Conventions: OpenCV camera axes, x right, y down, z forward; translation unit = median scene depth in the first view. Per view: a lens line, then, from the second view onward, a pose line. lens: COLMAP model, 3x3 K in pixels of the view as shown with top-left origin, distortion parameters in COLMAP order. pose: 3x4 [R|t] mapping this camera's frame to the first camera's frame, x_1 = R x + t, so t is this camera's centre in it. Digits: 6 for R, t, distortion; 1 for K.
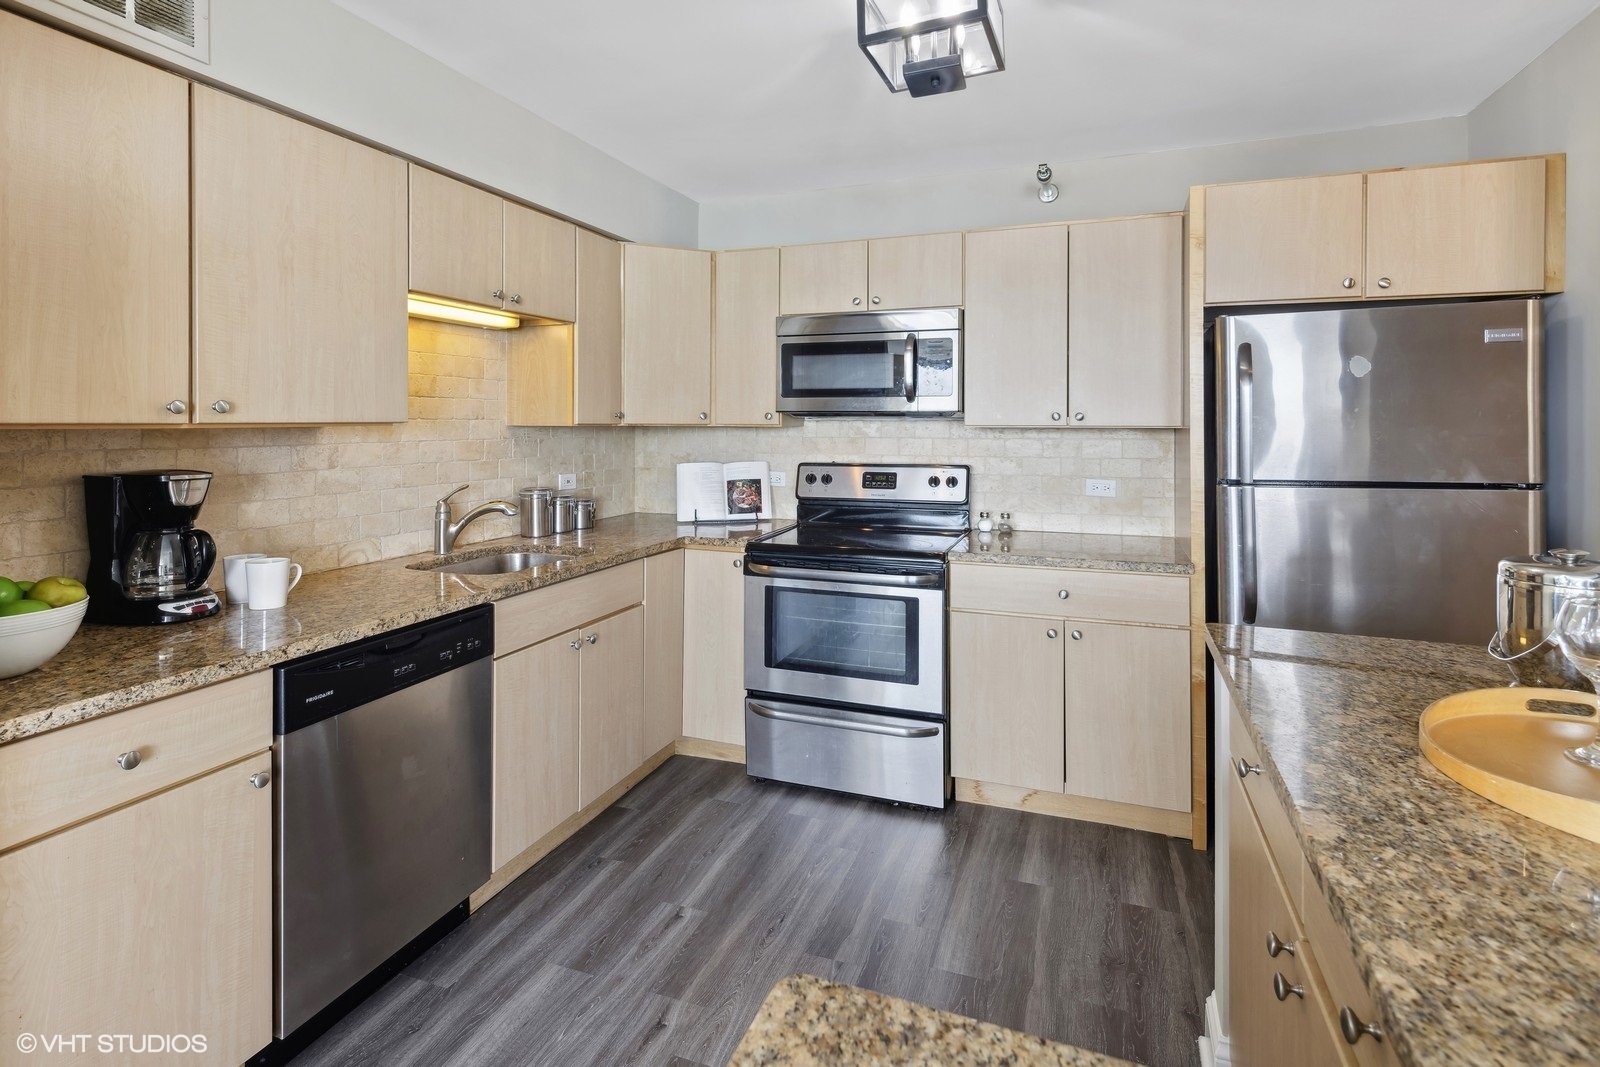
lens RADIAL K [[794.1, 0, 800.2], [0, 794.1, 425.1], [0, 0, 1]] dist [0.009062, -0.005082]
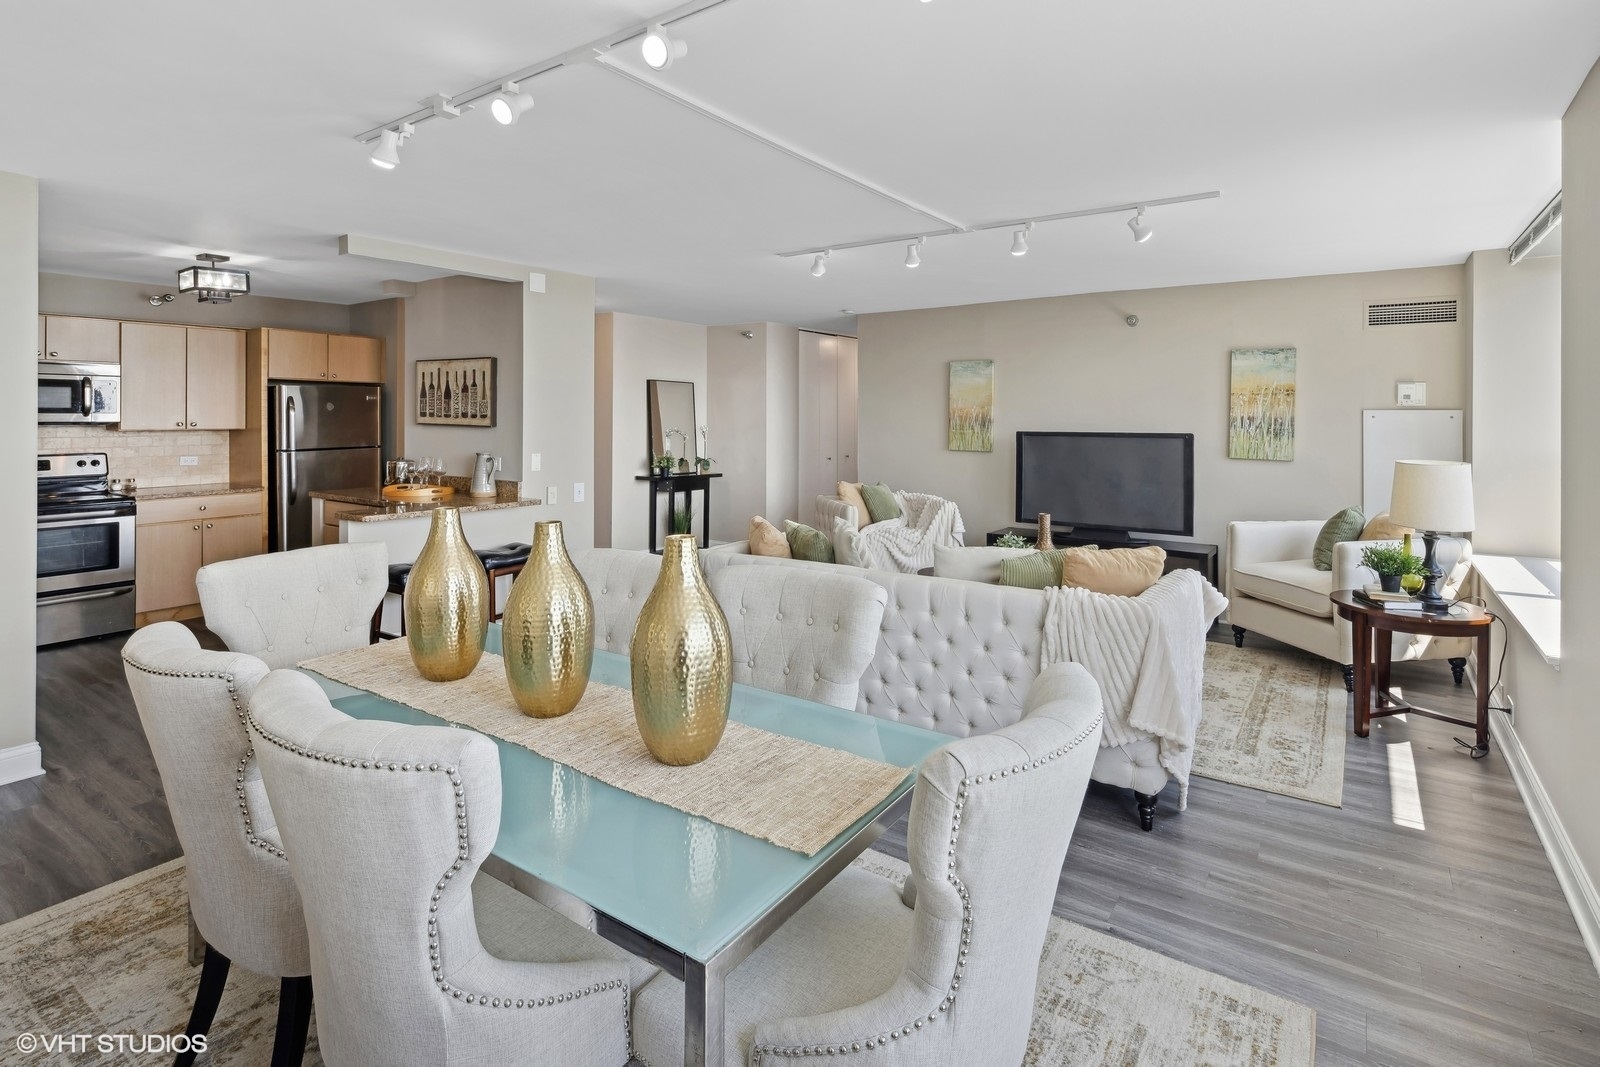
lens RADIAL K [[794.1, 0, 793.8], [0, 794.1, 414.4], [0, 0, 1]] dist [0.009062, -0.005082]
pose [[0.254126, 0.001775, 0.967169, -1.356630], [0.001775, 0.999996, -0.002301, -0.031822], [-0.967169, 0.002301, 0.254122, -1.099430]]
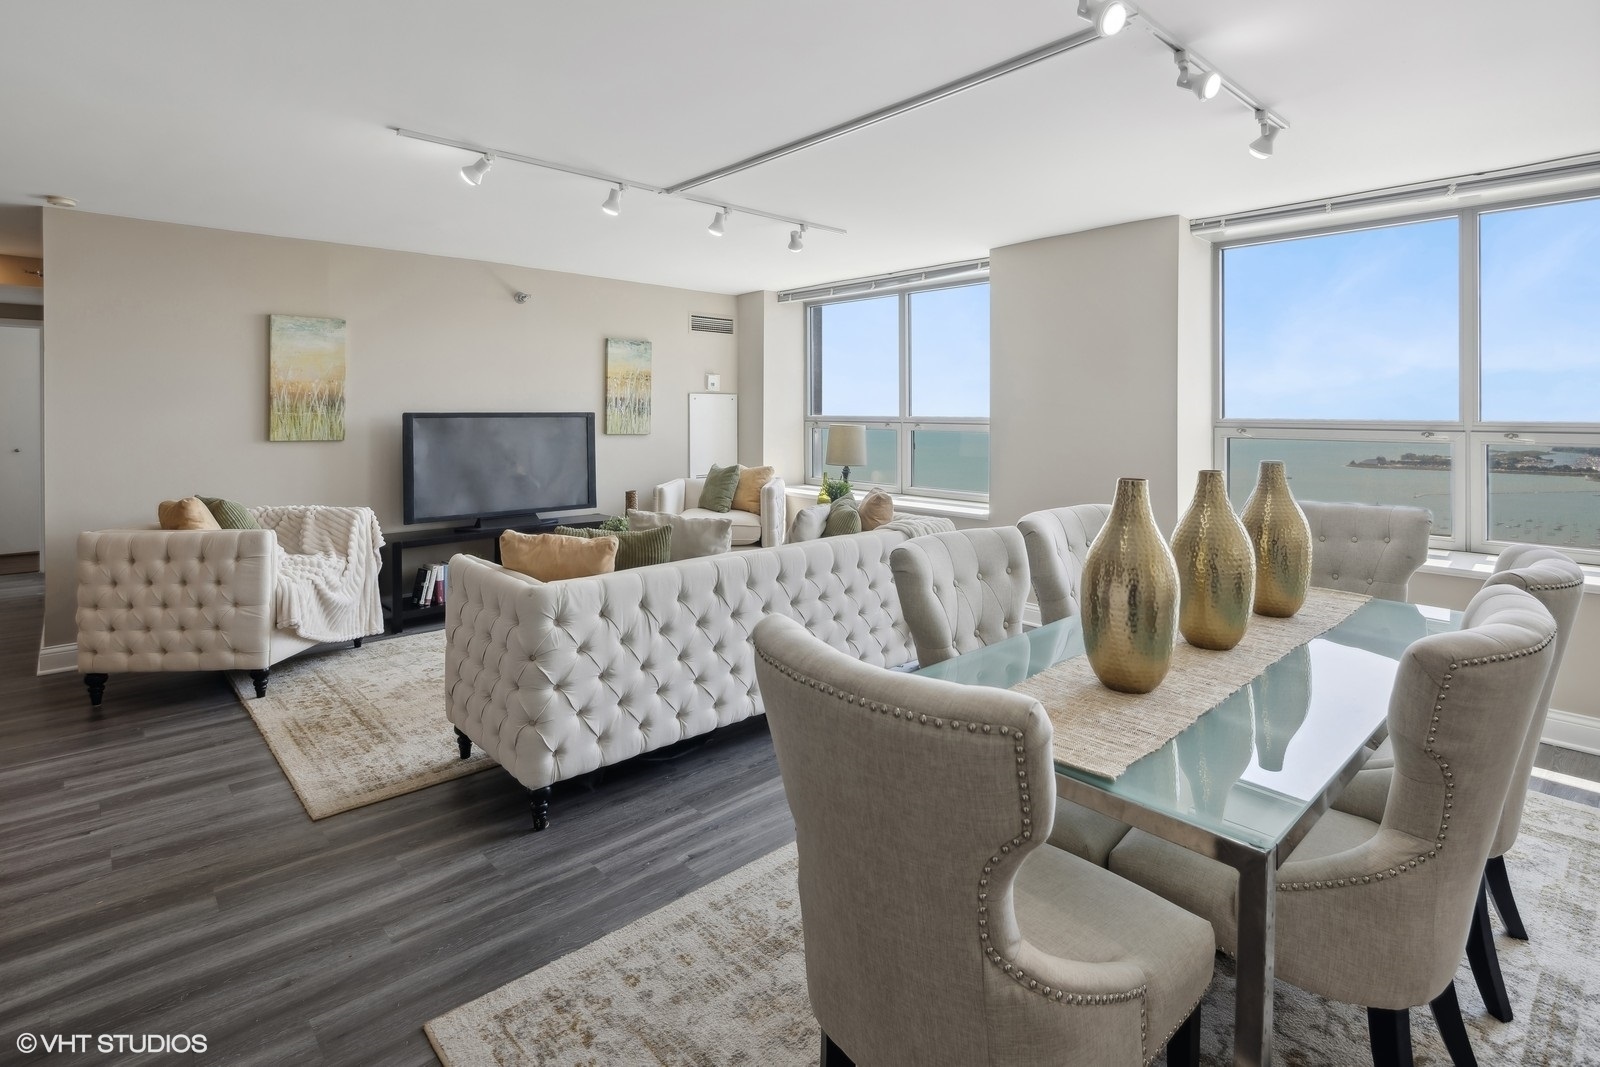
lens RADIAL K [[794.1, 0, 875.1], [0, 794.1, 418.1], [0, 0, 1]] dist [0.009062, -0.005082]
pose [[-0.915334, 0.002692, 0.402687, -0.696012], [0.006009, 0.999958, 0.006975, 0.022235], [-0.402651, 0.008804, -0.915311, 0.185178]]
